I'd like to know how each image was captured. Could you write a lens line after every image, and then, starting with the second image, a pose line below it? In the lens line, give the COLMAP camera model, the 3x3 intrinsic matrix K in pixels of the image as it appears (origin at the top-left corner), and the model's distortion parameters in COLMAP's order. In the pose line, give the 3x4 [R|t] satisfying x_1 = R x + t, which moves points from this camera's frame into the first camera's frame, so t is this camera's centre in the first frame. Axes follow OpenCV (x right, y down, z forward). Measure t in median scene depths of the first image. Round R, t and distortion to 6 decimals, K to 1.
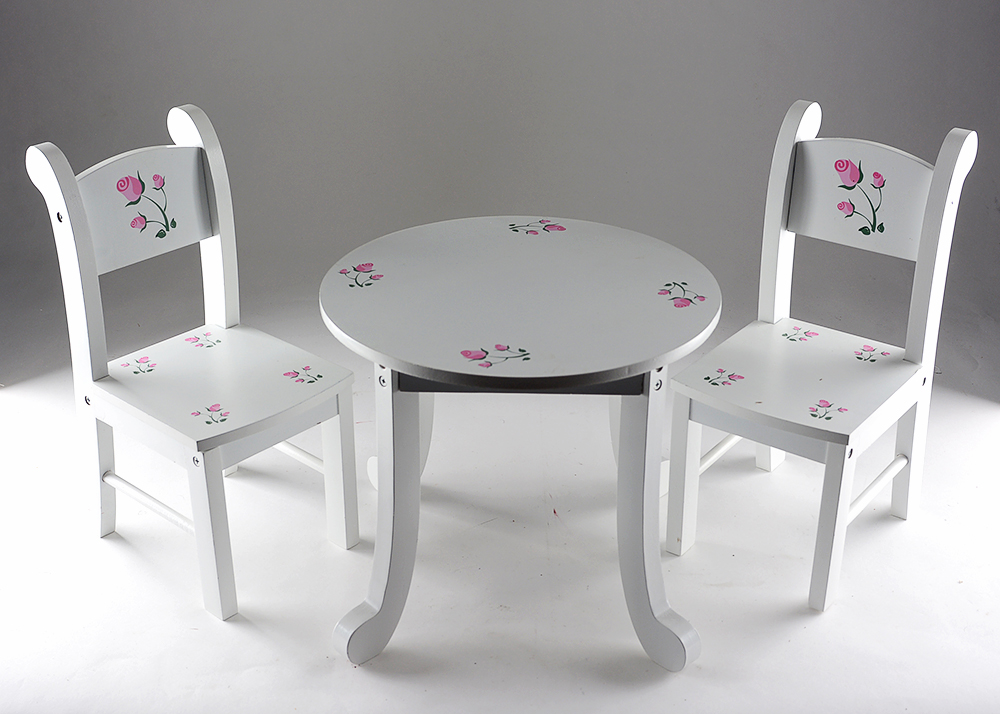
lens RADIAL K [[1349.0, 0, 500.0], [0, 1349.0, 357.0], [0, 0, 1]] dist [-0.024977, -0.031276]
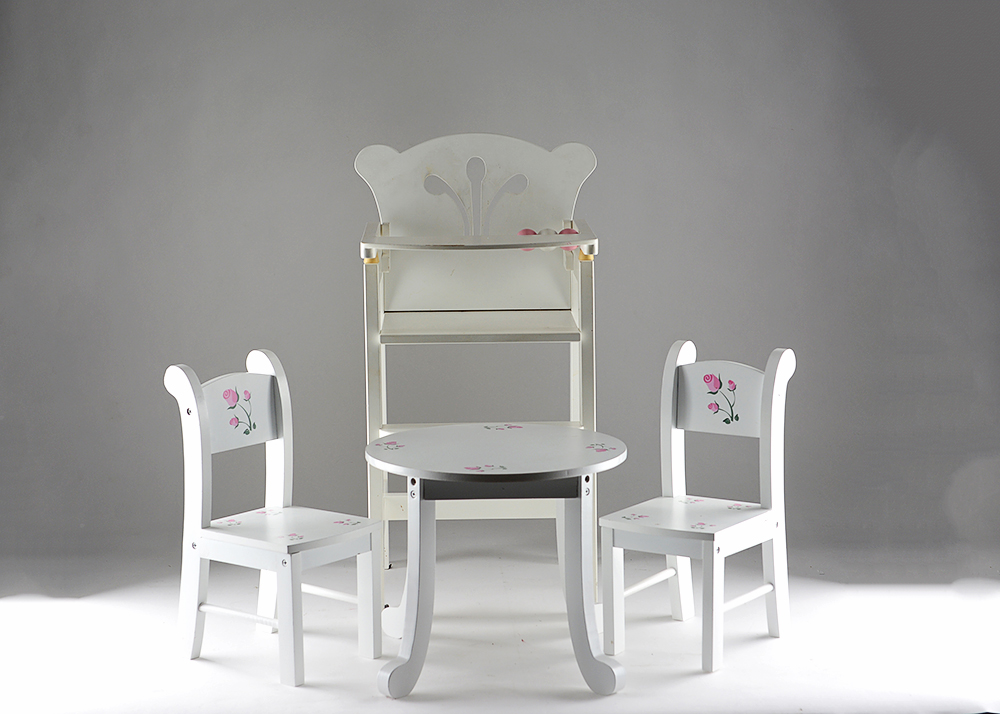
lens RADIAL K [[1700.1, 0, 500.0], [0, 1700.1, 357.0], [0, 0, 1]] dist [0.009909, 0.009043]
pose [[0.998600, -0.018546, 0.049546, -0.068102], [0.031537, 0.960626, -0.276048, 0.349350], [-0.042476, 0.277224, 0.959866, -0.804676]]
